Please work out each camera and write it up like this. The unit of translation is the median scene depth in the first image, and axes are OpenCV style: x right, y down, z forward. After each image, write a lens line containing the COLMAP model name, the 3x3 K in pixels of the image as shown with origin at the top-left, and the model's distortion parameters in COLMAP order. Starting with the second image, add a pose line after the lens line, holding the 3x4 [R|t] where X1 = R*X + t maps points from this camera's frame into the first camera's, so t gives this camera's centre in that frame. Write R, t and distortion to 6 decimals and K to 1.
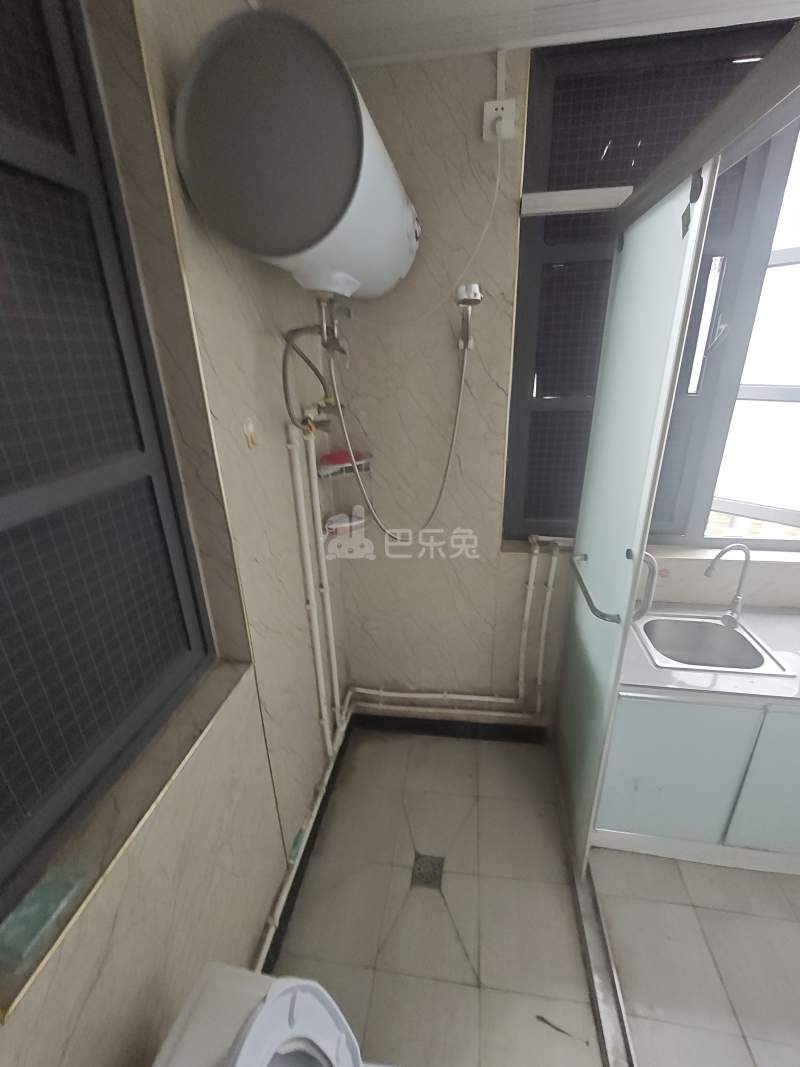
lens RADIAL K [[457.1, 0, 400.0], [0, 457.1, 533.5], [0, 0, 1]] dist [0.021095, -0.011649]
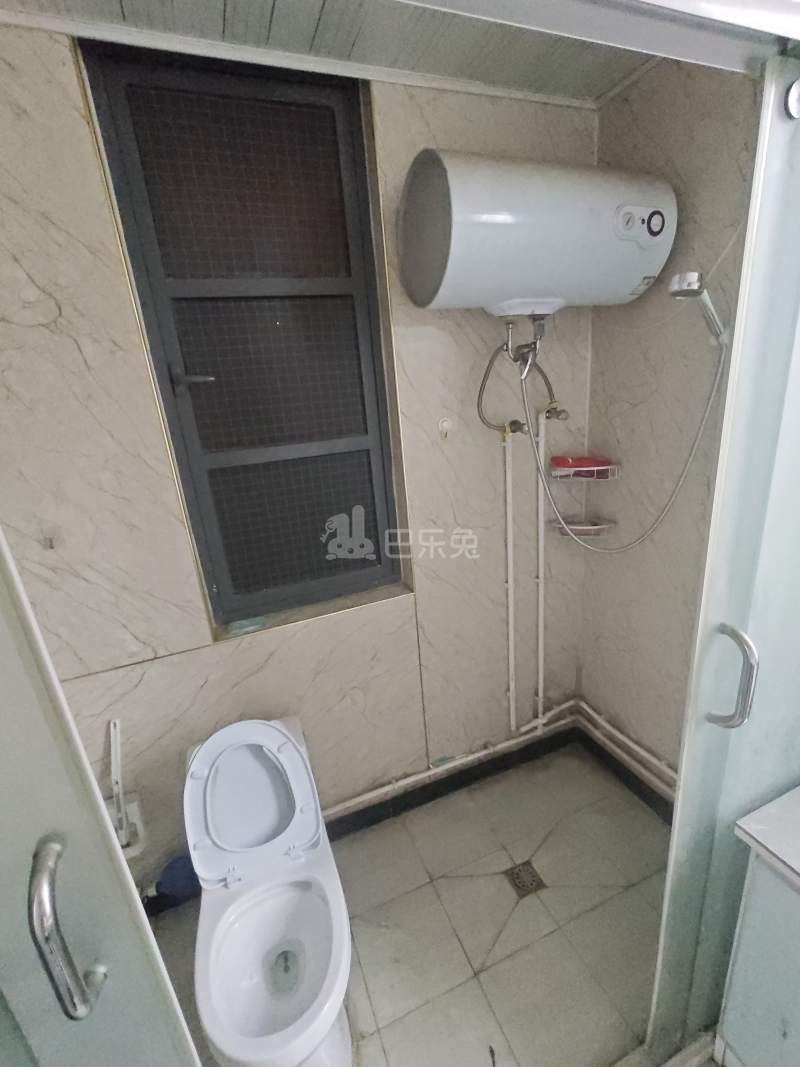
lens RADIAL K [[459.0, 0, 400.0], [0, 459.0, 533.5], [0, 0, 1]] dist [0.001364, -0.000244]
pose [[0.507171, 0.240853, -0.827507, 0.658166], [-0.251707, 0.959690, 0.125057, -0.046485], [0.824270, 0.144864, 0.547352, 0.149293]]
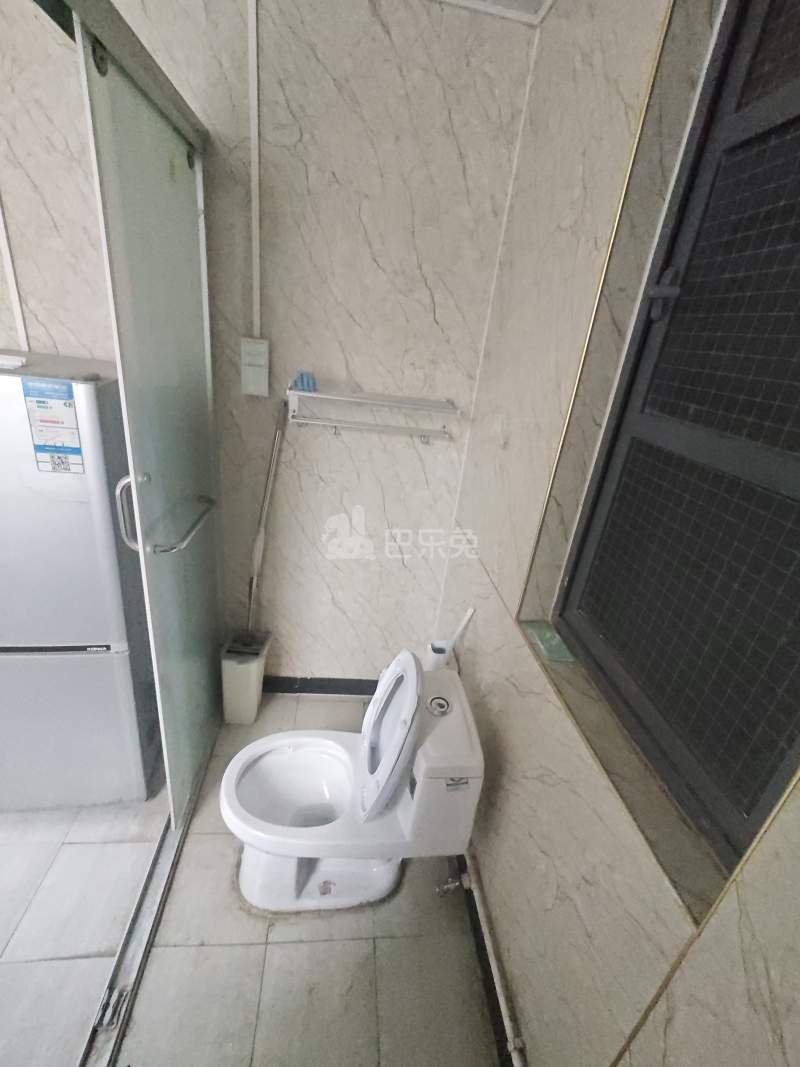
lens RADIAL K [[459.0, 0, 400.0], [0, 459.0, 533.5], [0, 0, 1]] dist [0.001364, -0.000244]
pose [[-0.963316, 0.029177, -0.266780, 0.093441], [-0.173201, 0.691743, 0.701066, -0.266752], [0.204998, 0.721554, -0.661313, 0.815283]]
